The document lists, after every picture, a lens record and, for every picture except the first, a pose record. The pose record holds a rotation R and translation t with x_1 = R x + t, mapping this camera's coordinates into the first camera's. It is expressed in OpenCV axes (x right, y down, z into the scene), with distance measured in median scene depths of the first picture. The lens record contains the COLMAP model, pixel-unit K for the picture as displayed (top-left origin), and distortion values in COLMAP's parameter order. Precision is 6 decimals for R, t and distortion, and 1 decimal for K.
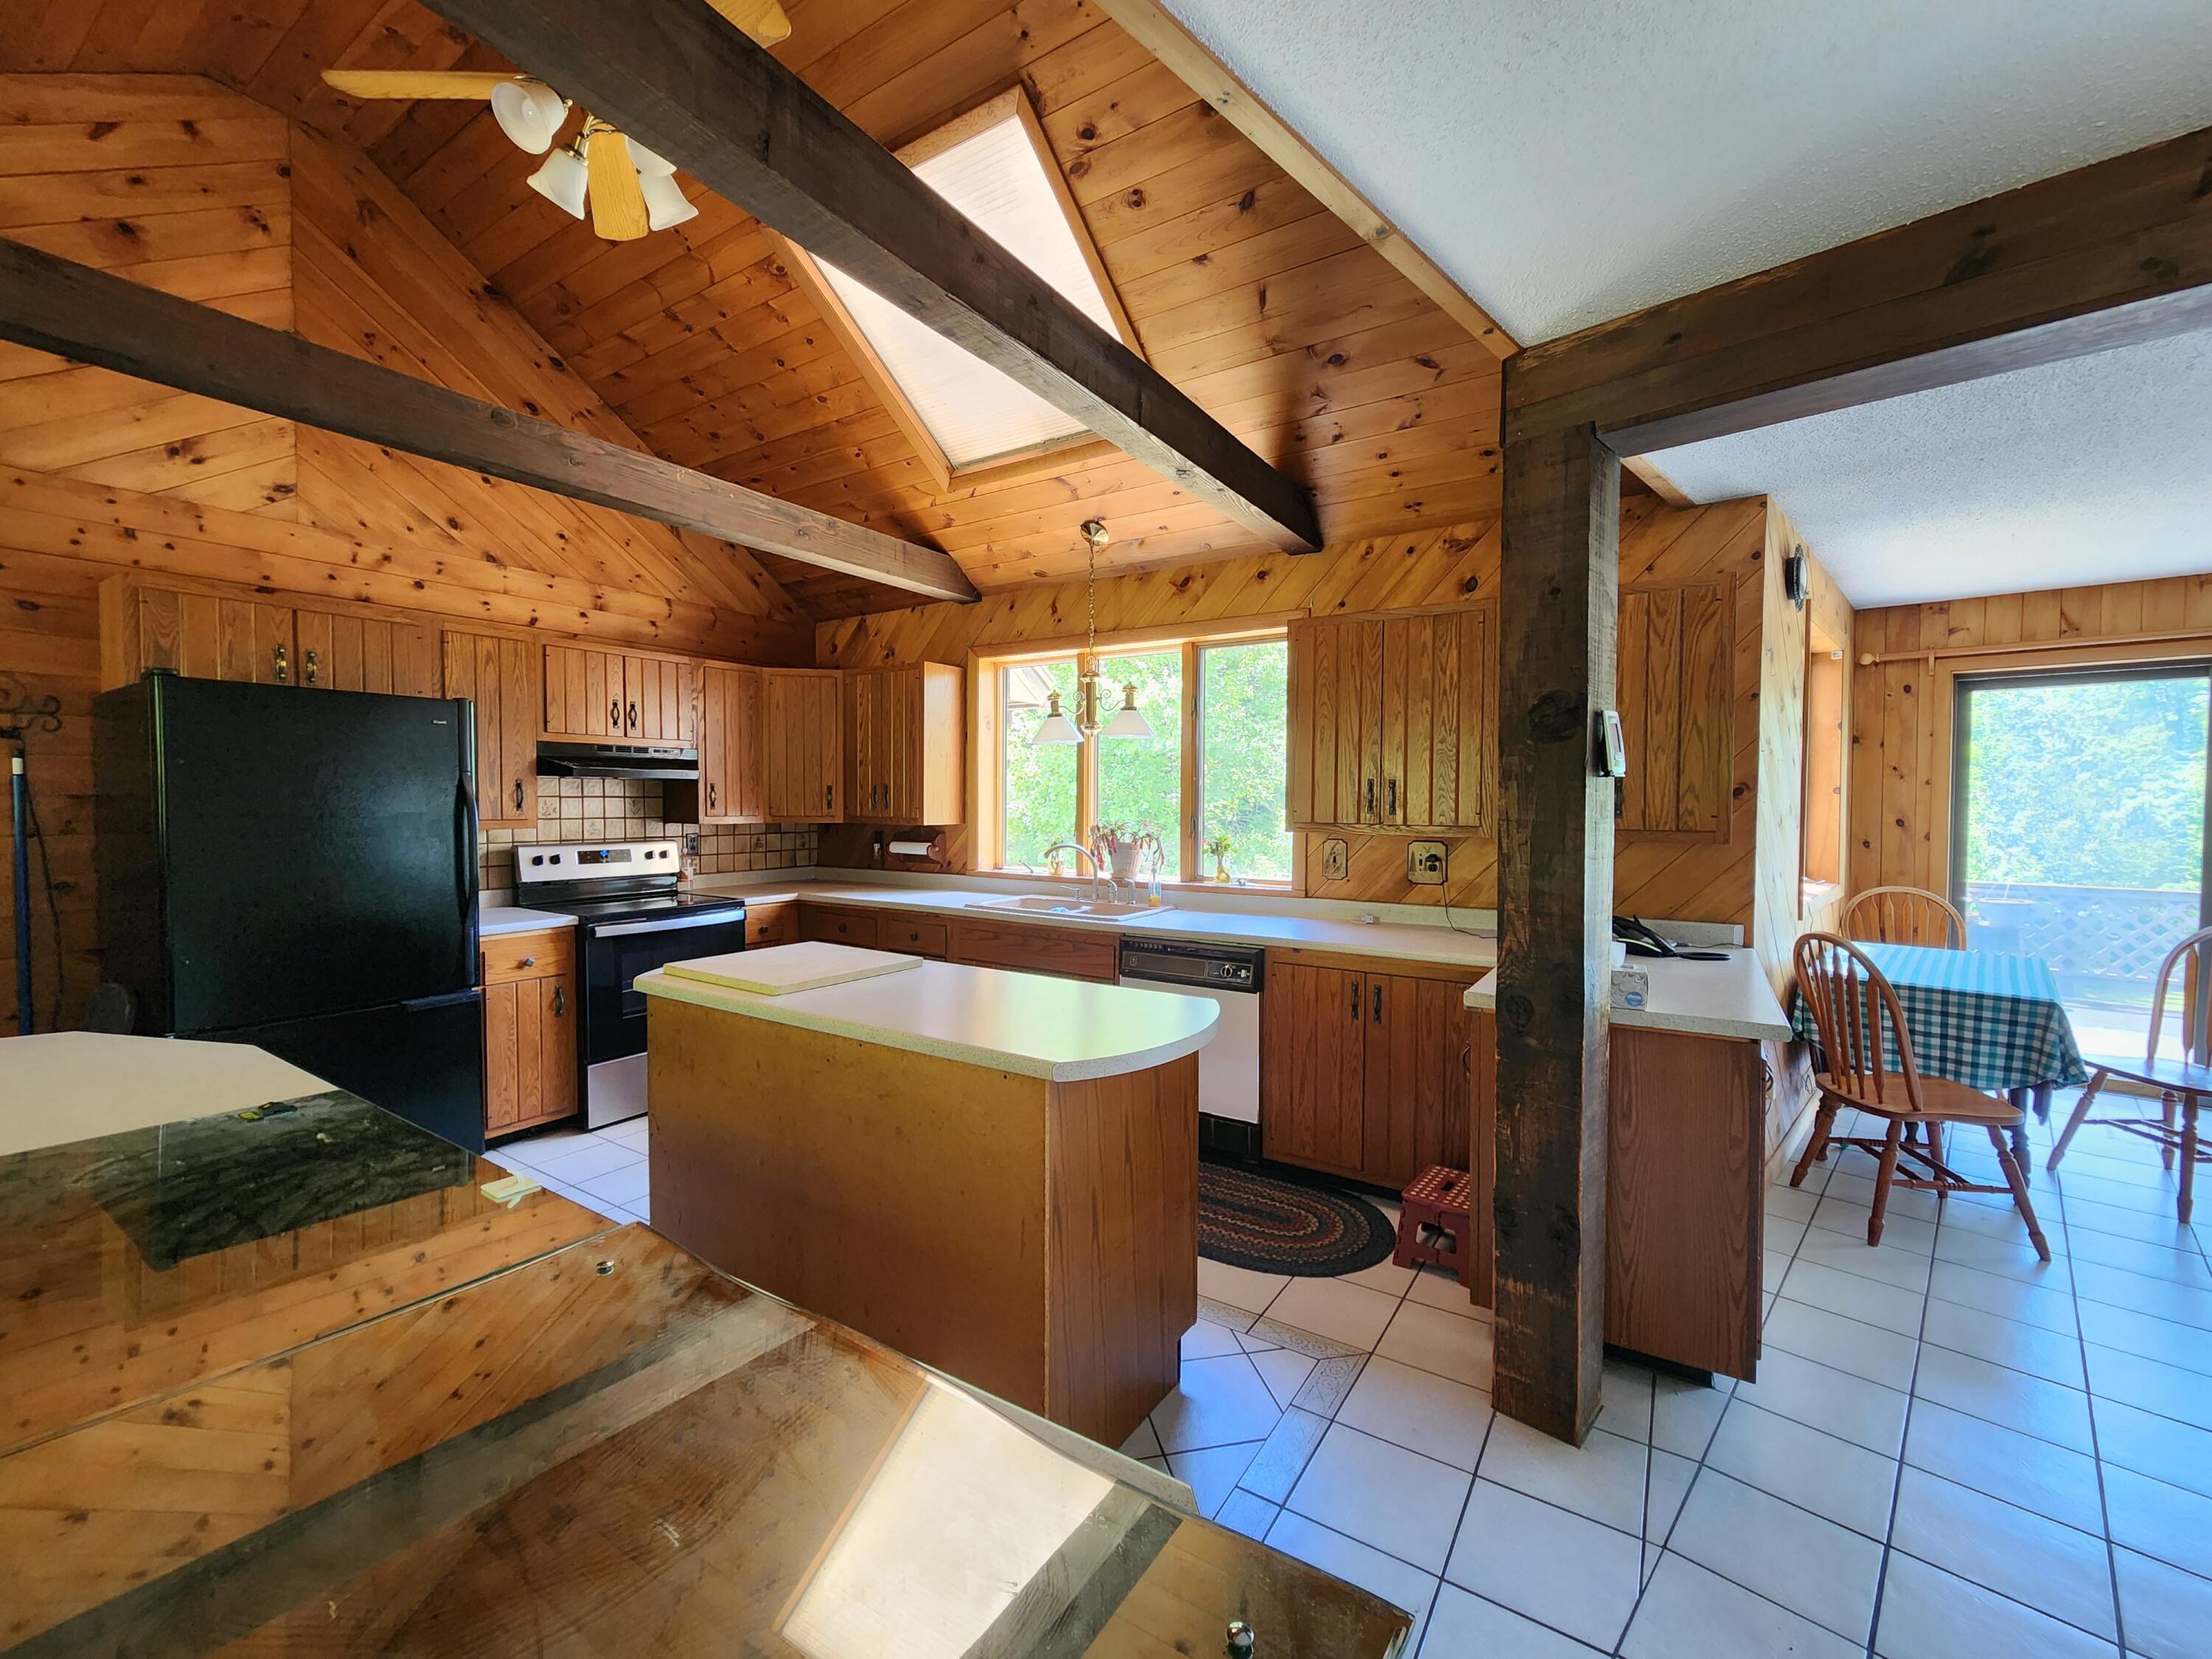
lens RADIAL K [[902.2, 0, 1107.4], [0, 902.2, 828.8], [0, 0, 1]] dist [-0.018200, 0.000490]
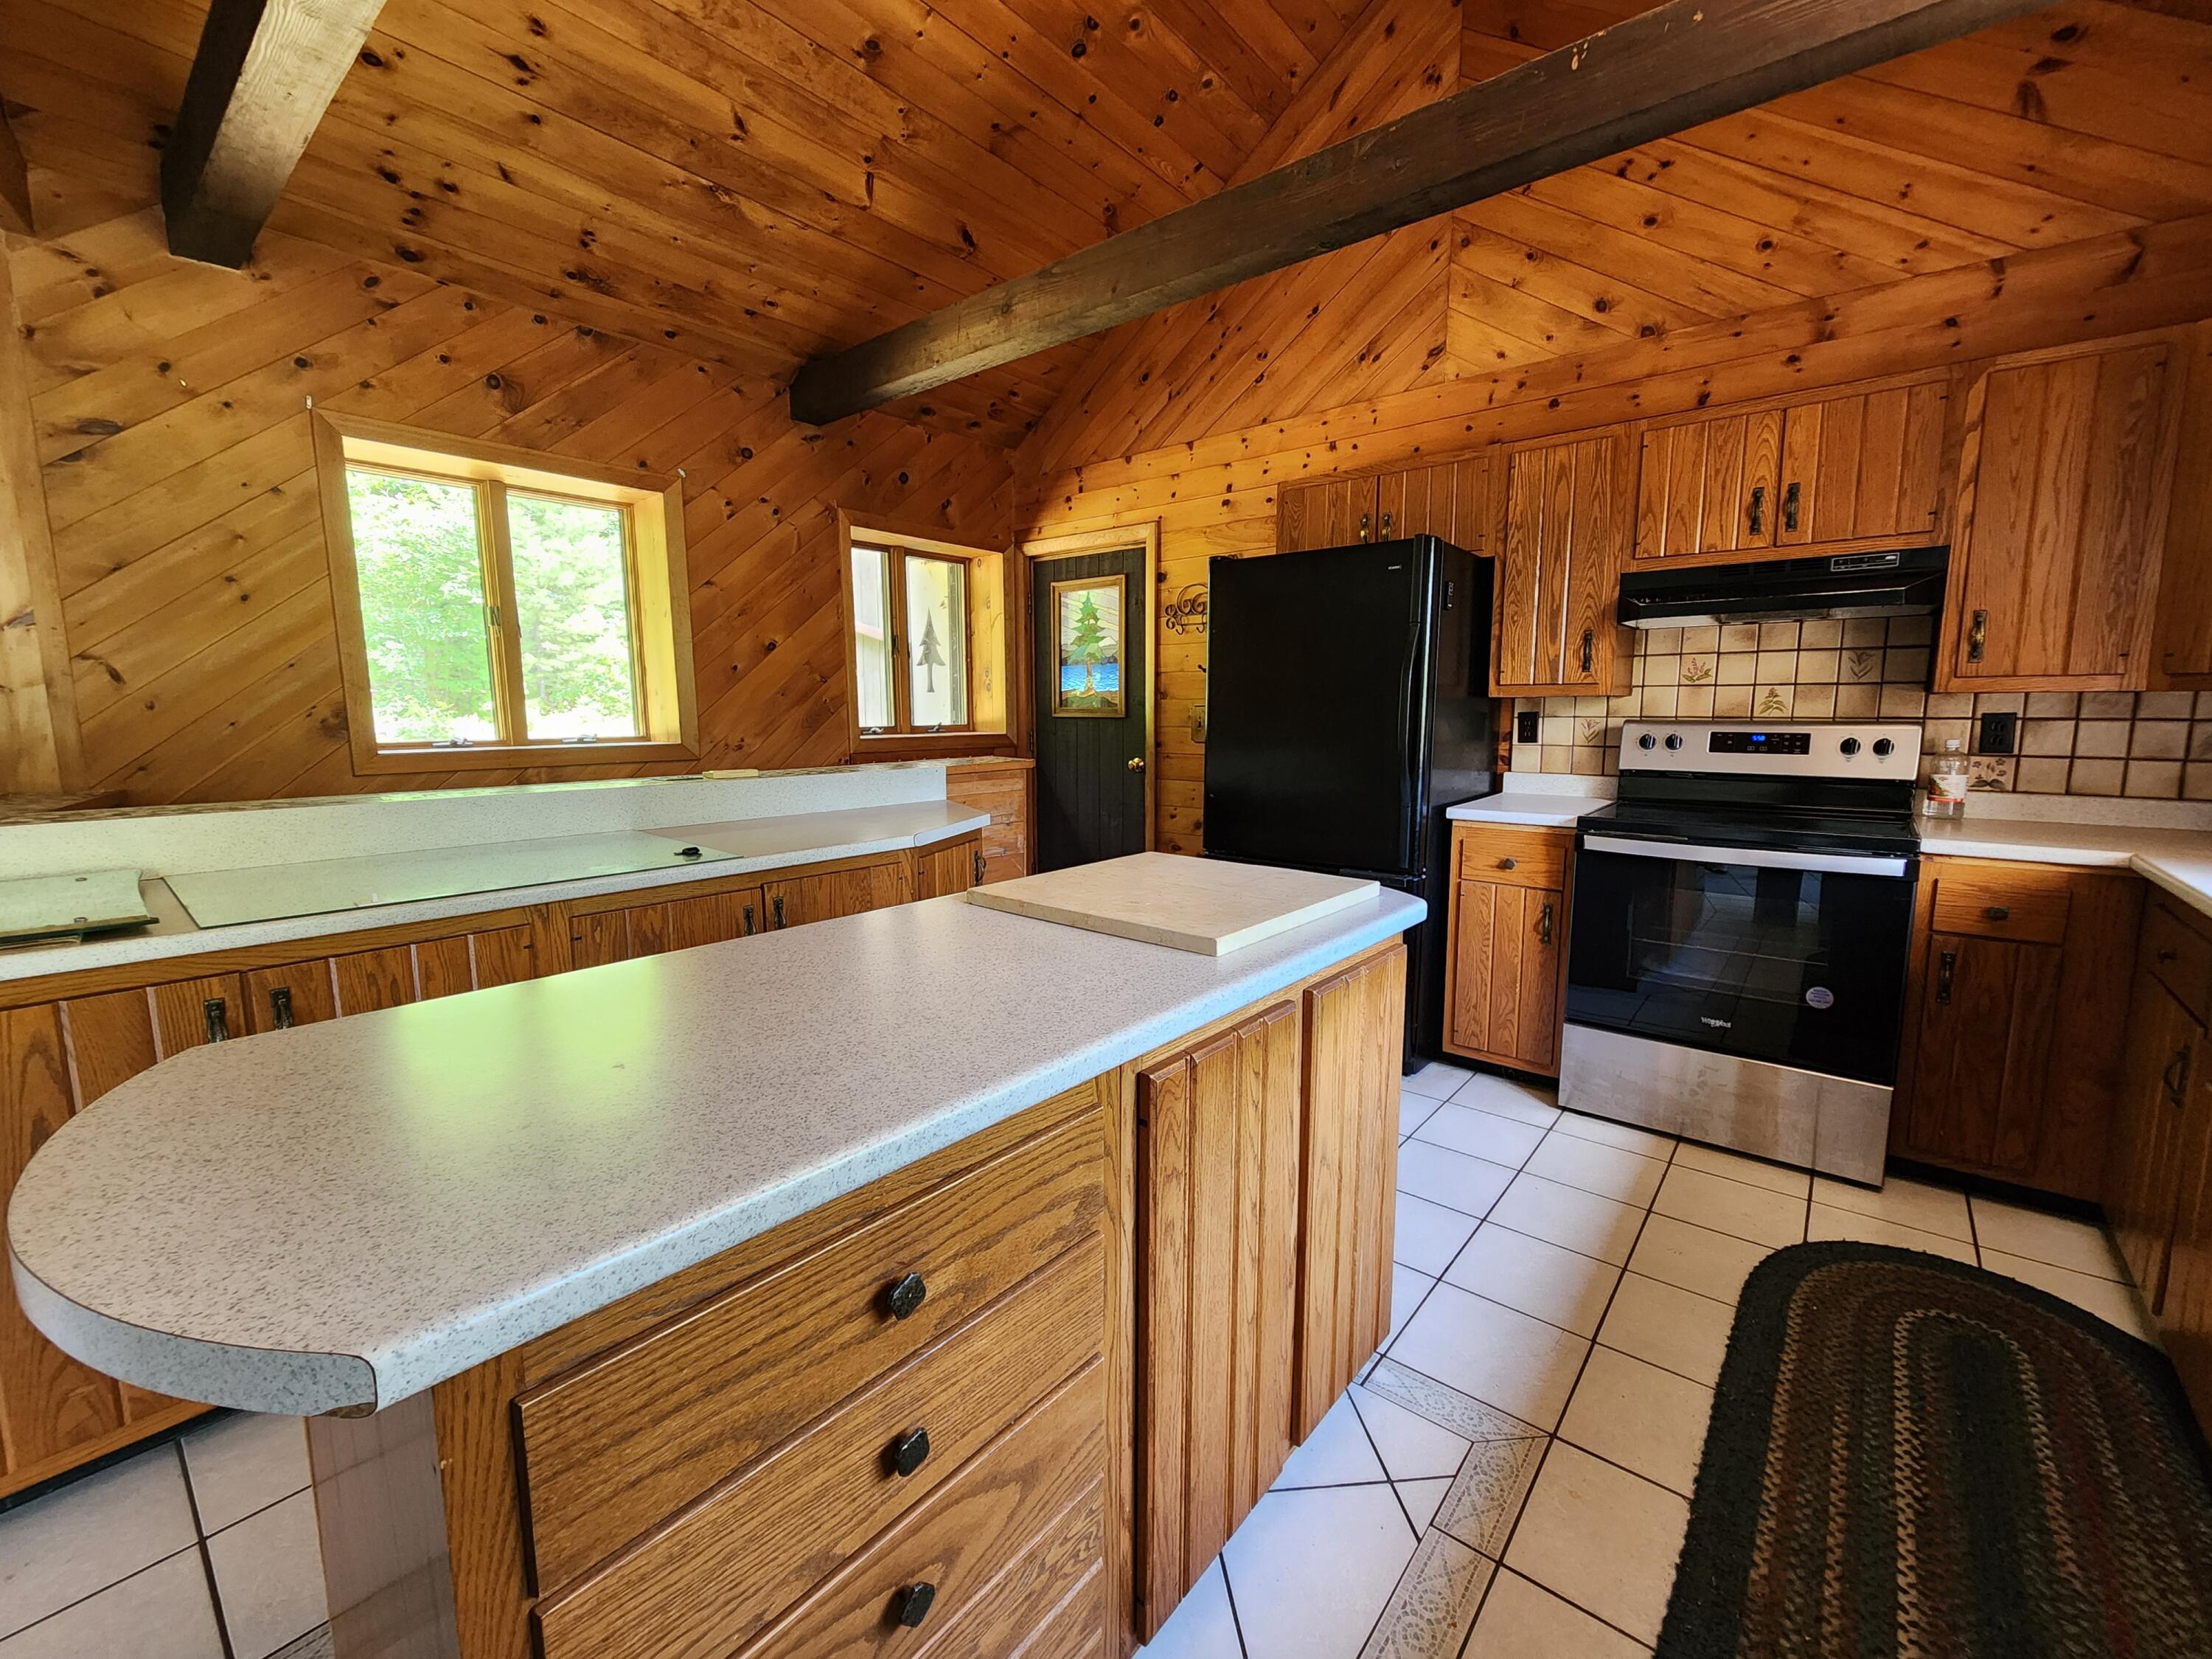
lens RADIAL K [[902.2, 0, 1104.0], [0, 902.2, 845.2], [0, 0, 1]] dist [-0.018200, 0.000490]
pose [[-0.137206, 0.144291, -0.979977, 0.135736], [-0.025311, 0.988500, 0.149089, 0.018132], [0.990219, 0.045260, -0.131976, 0.570929]]
